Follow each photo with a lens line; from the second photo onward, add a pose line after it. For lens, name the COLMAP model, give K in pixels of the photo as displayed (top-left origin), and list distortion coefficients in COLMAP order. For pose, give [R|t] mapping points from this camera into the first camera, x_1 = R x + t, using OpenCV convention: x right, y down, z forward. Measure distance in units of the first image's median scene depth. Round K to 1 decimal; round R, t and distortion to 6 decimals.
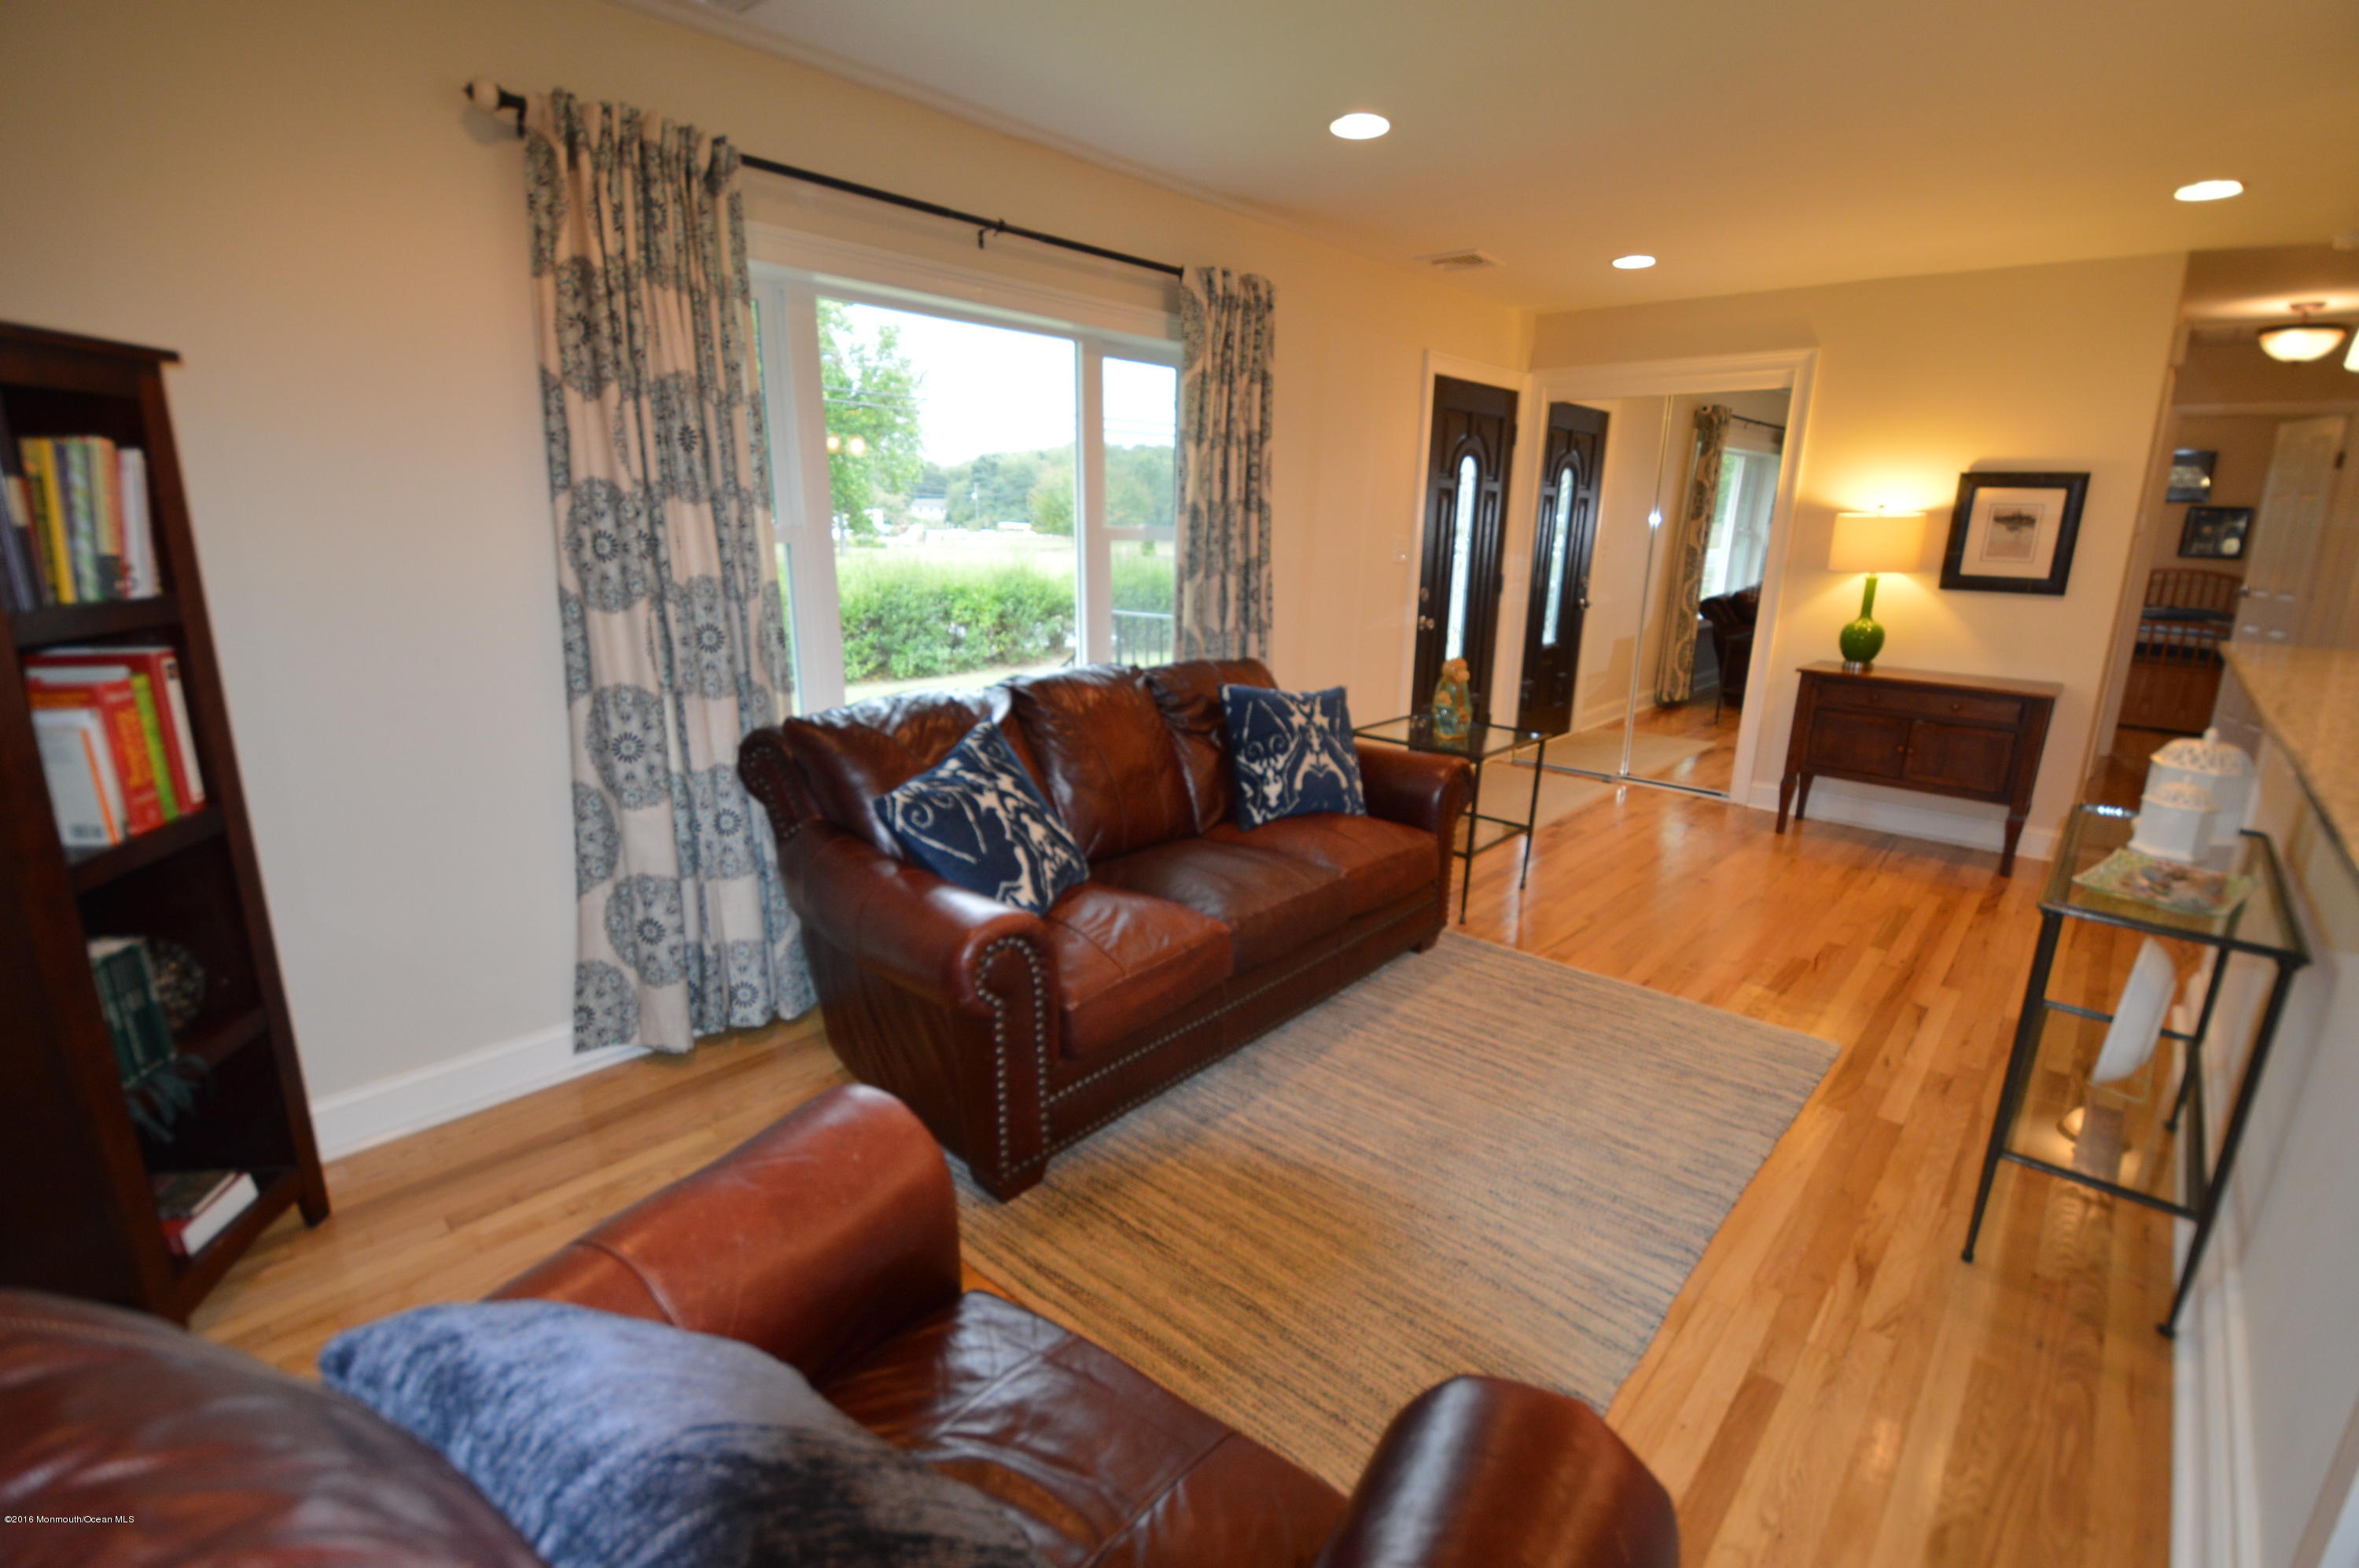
lens RADIAL K [[1045.7, 0, 1171.0], [0, 1045.7, 790.6], [0, 0, 1]] dist [0.007919, -0.017564]
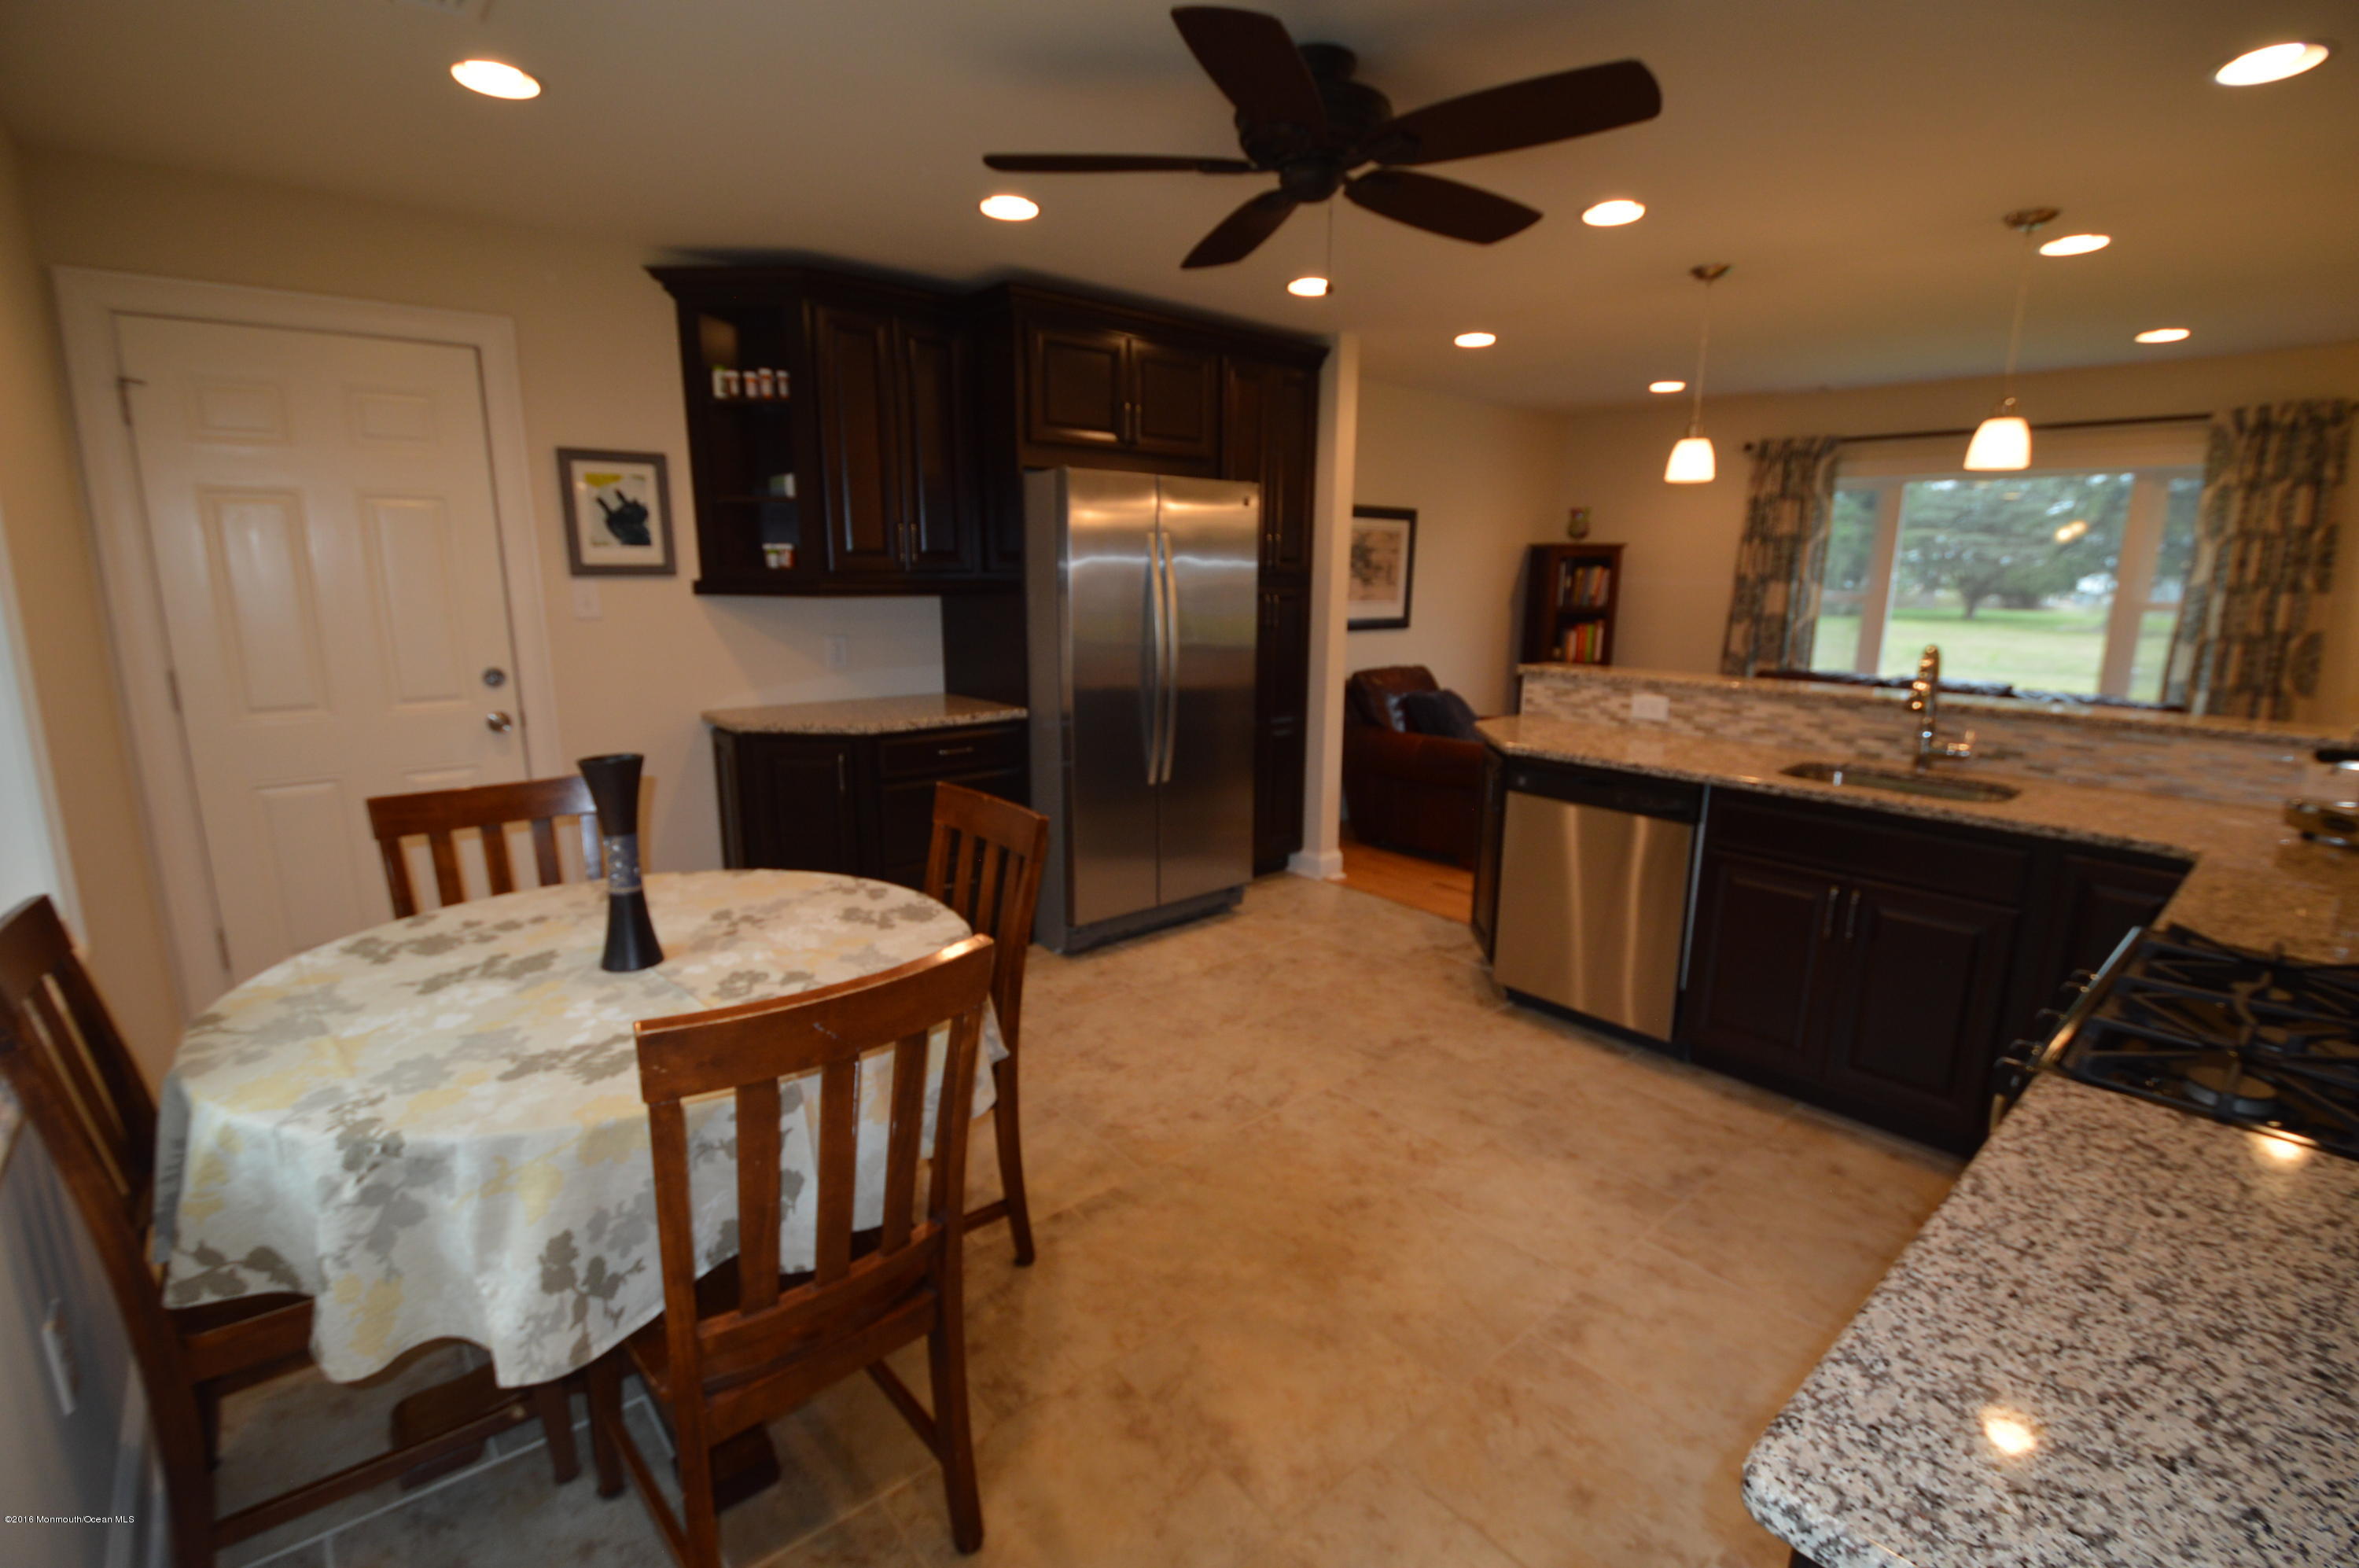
lens RADIAL K [[1045.7, 0, 1181.8], [0, 1045.7, 788.0], [0, 0, 1]] dist [0.007919, -0.017564]
pose [[-0.107088, 0.190949, -0.975741, 1.469012], [-0.262840, 0.941034, 0.213004, 0.015022], [0.958878, 0.279274, -0.050585, -0.055912]]
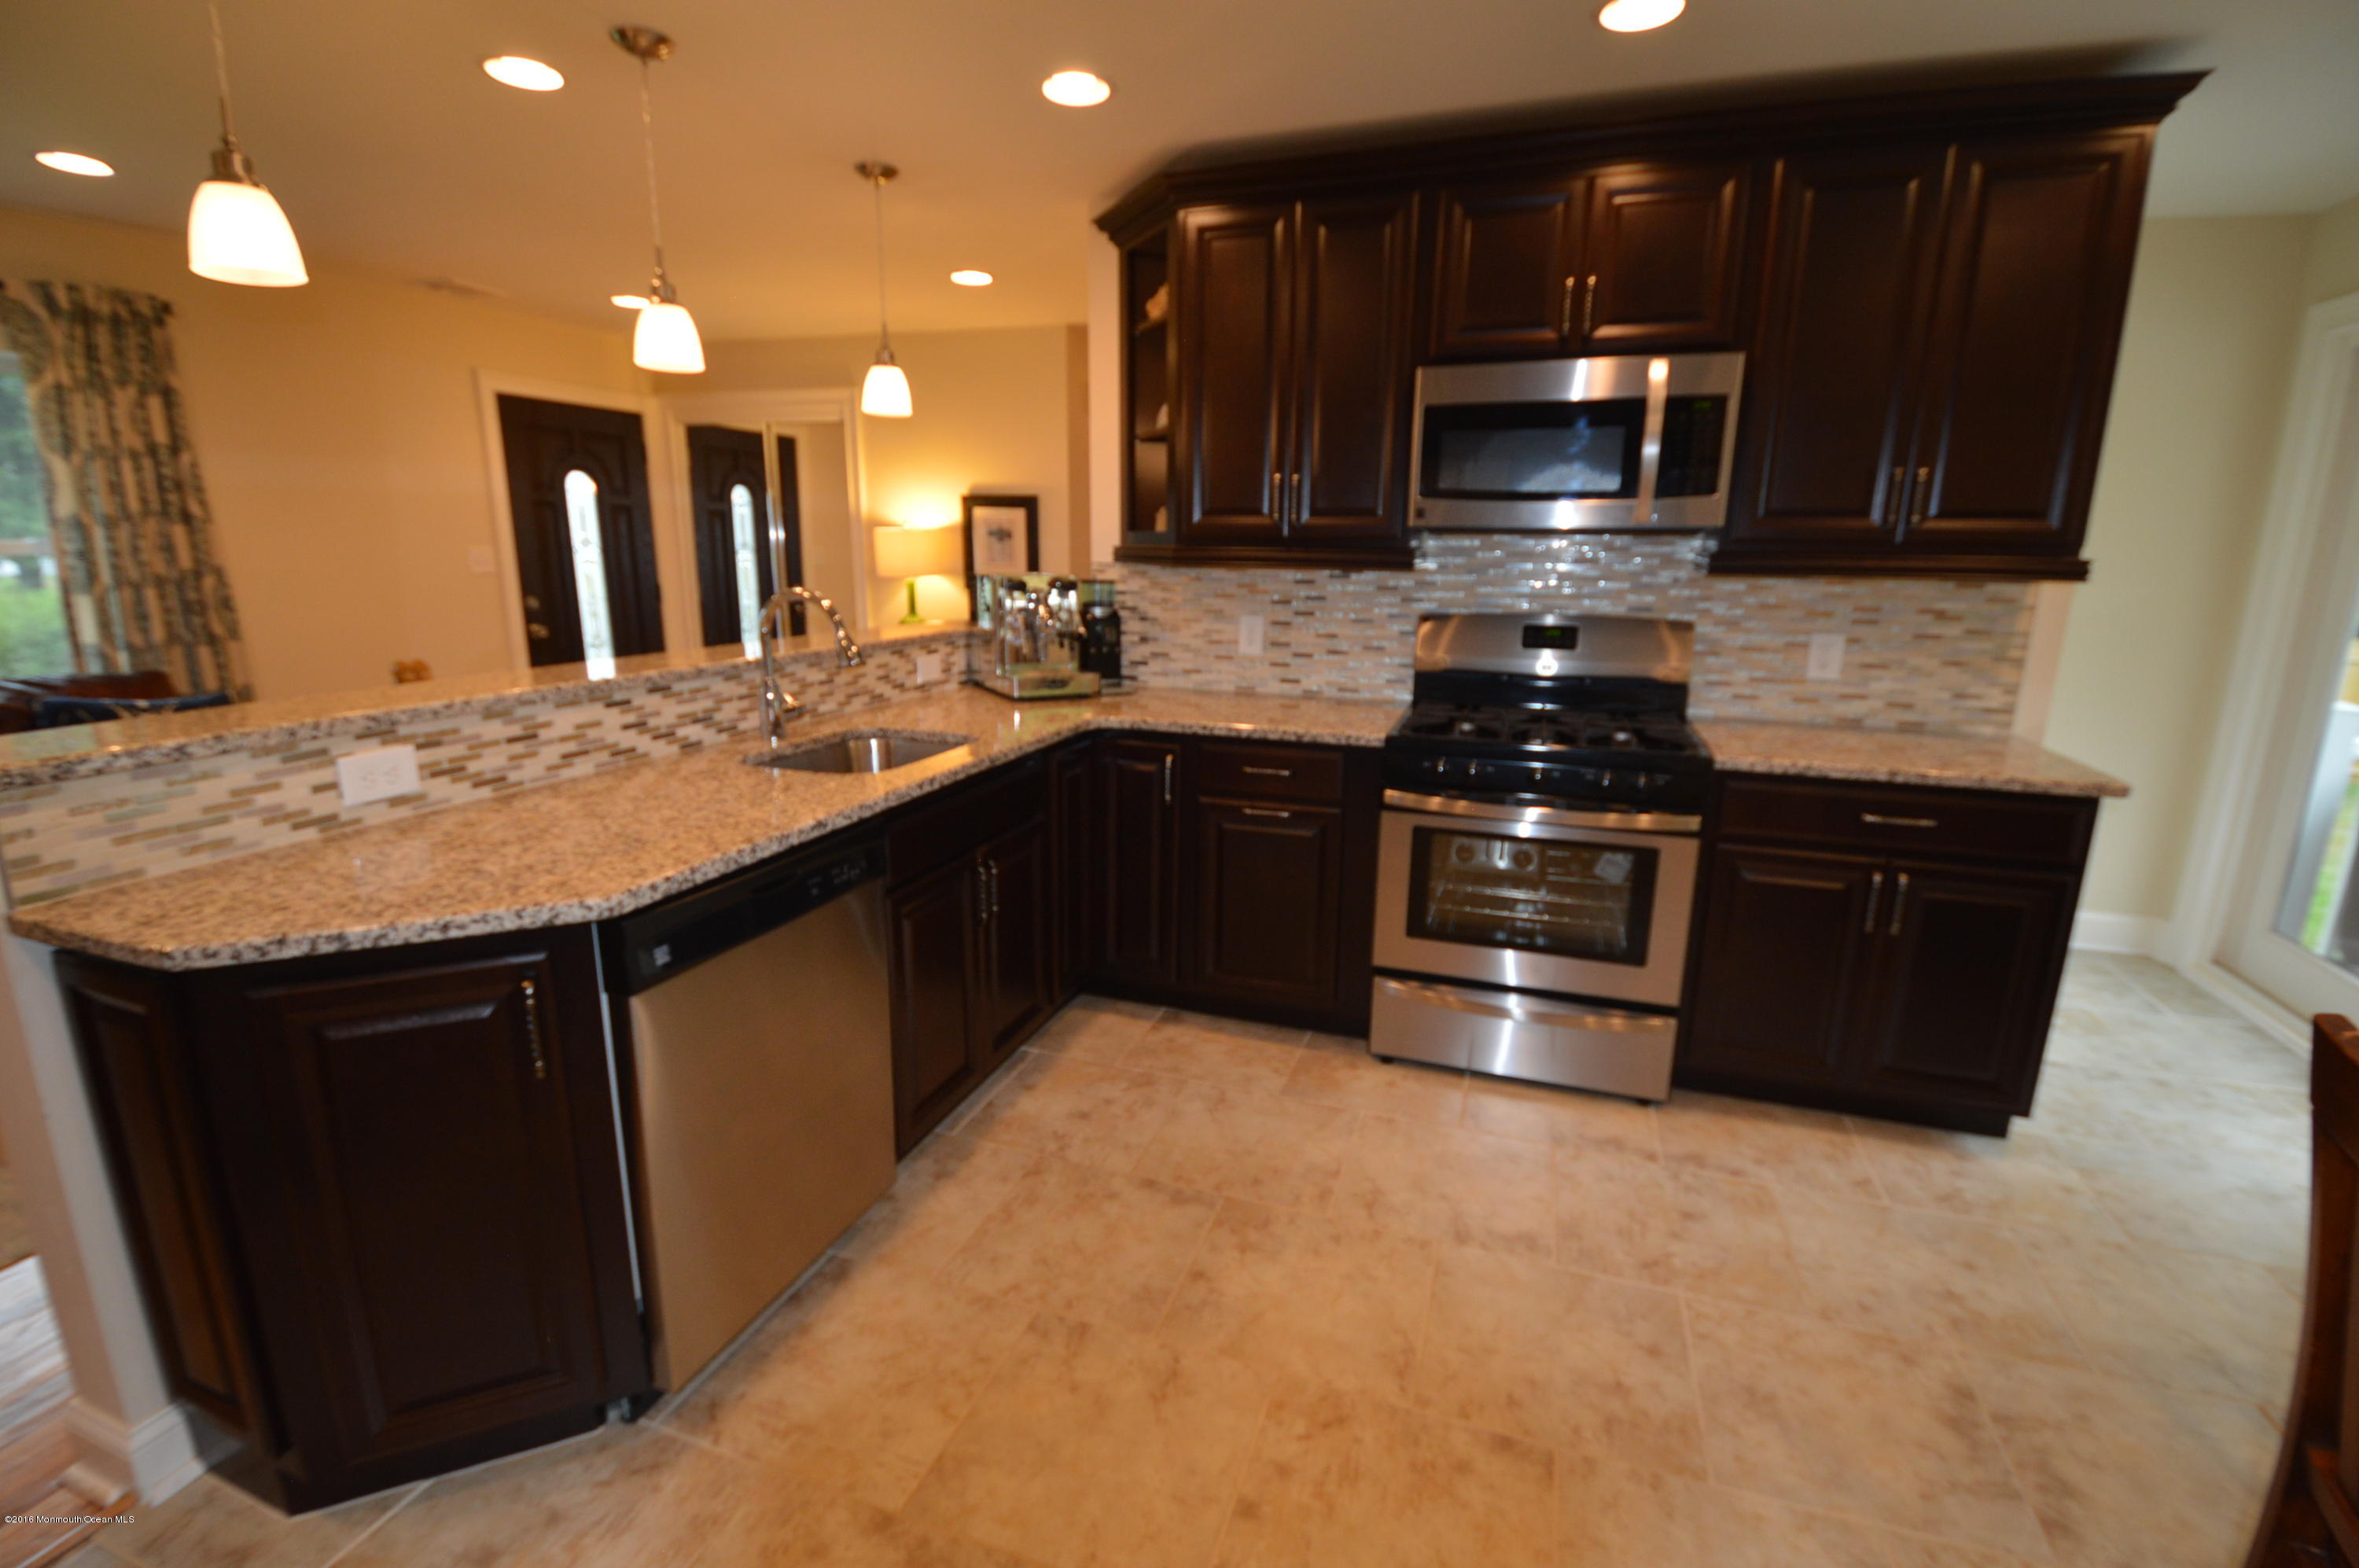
lens RADIAL K [[1045.7, 0, 1177.0], [0, 1045.7, 792.5], [0, 0, 1]] dist [0.007919, -0.017564]
pose [[0.914515, -0.093017, 0.393714, 0.575690], [0.099522, 0.995028, 0.003912, 0.080435], [-0.392120, 0.035606, 0.919225, -0.275784]]
